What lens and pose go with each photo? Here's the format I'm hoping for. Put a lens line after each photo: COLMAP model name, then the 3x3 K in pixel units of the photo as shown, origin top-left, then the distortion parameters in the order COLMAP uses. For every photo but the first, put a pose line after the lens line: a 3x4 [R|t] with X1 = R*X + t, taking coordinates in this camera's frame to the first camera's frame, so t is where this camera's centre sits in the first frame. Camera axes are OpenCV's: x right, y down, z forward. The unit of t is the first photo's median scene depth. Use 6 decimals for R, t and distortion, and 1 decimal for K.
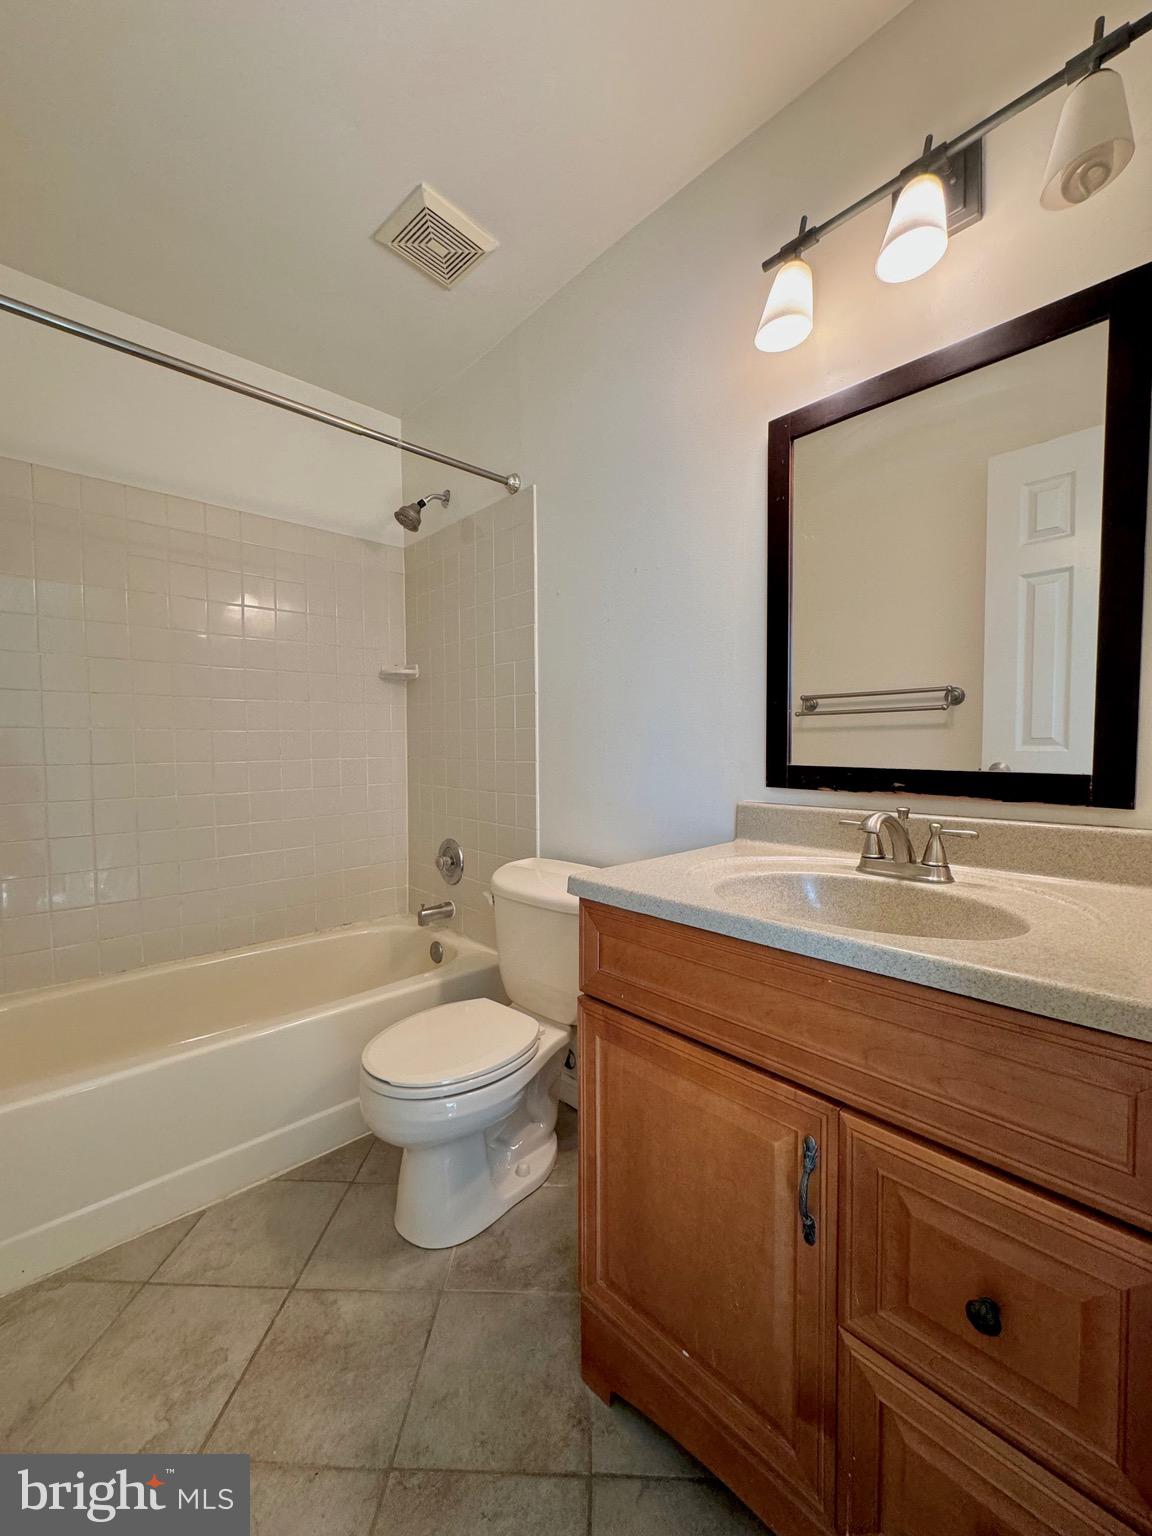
lens RADIAL K [[626.5, 0, 575.9], [0, 626.5, 764.1], [0, 0, 1]] dist [-0.002480, -0.000326]
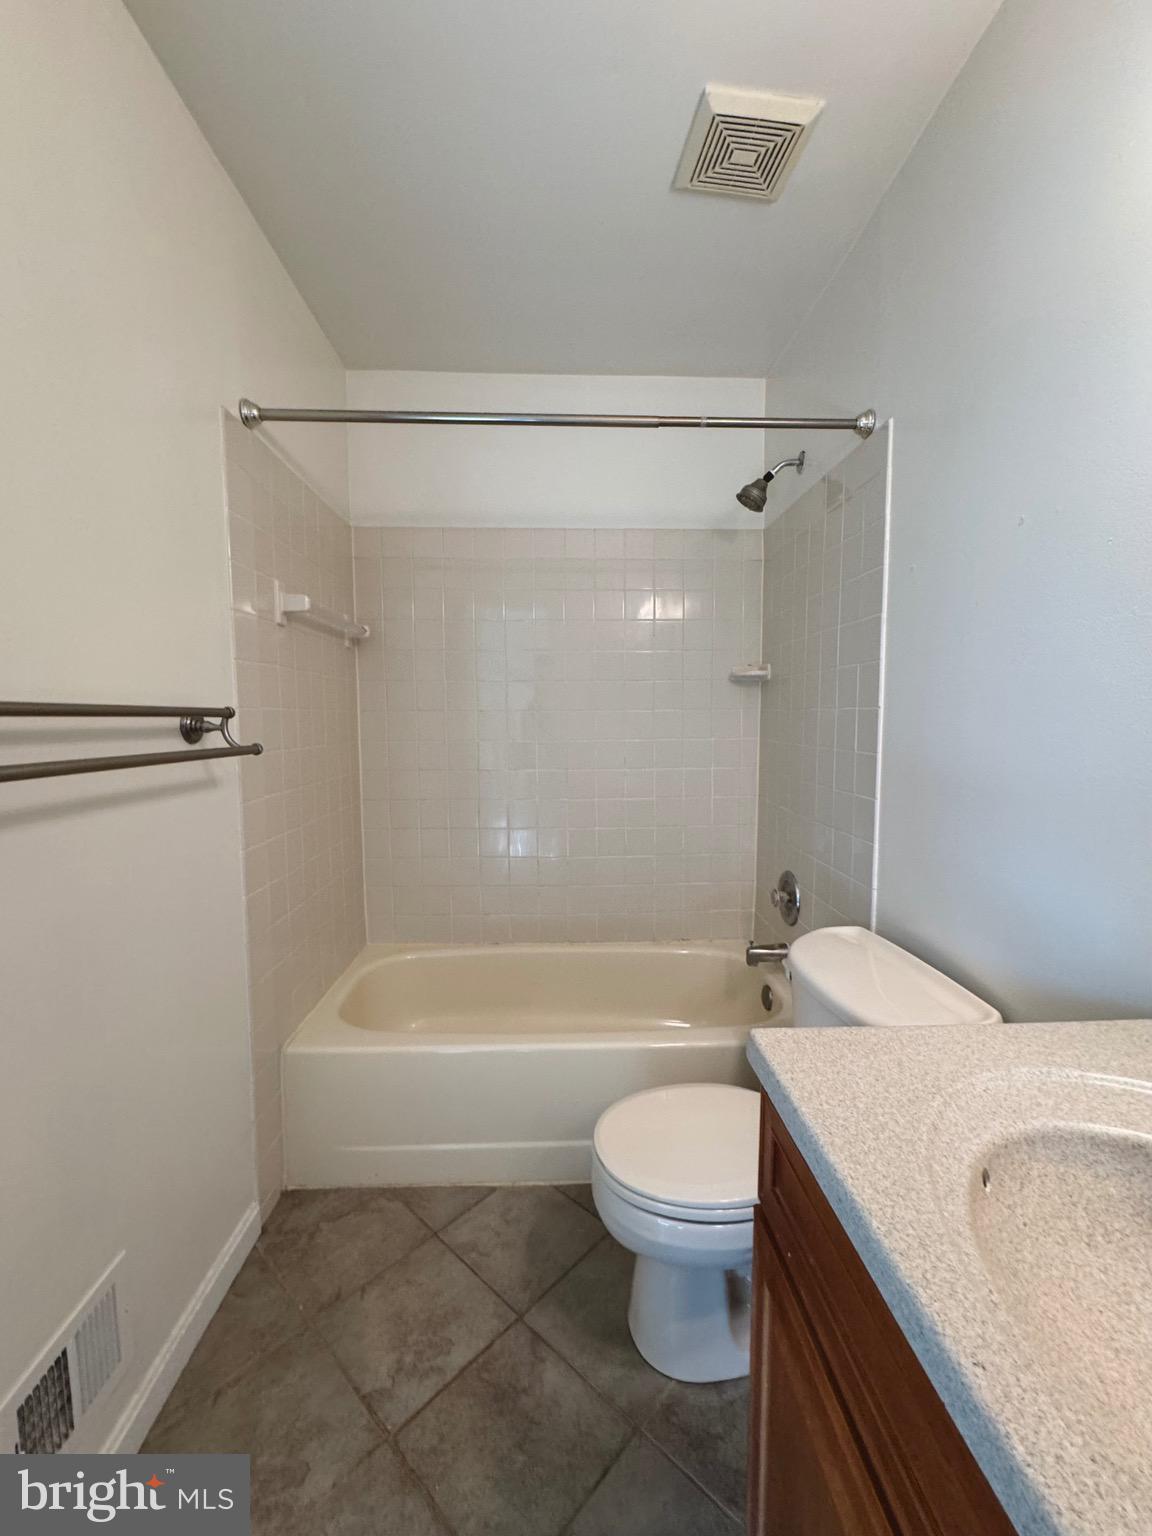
lens RADIAL K [[626.5, 0, 575.9], [0, 626.5, 764.1], [0, 0, 1]] dist [-0.002480, -0.000326]
pose [[0.751687, 0.051507, -0.657506, 0.178870], [-0.018094, 0.998181, 0.057508, -0.093936], [0.659272, -0.031331, 0.751252, 0.233545]]
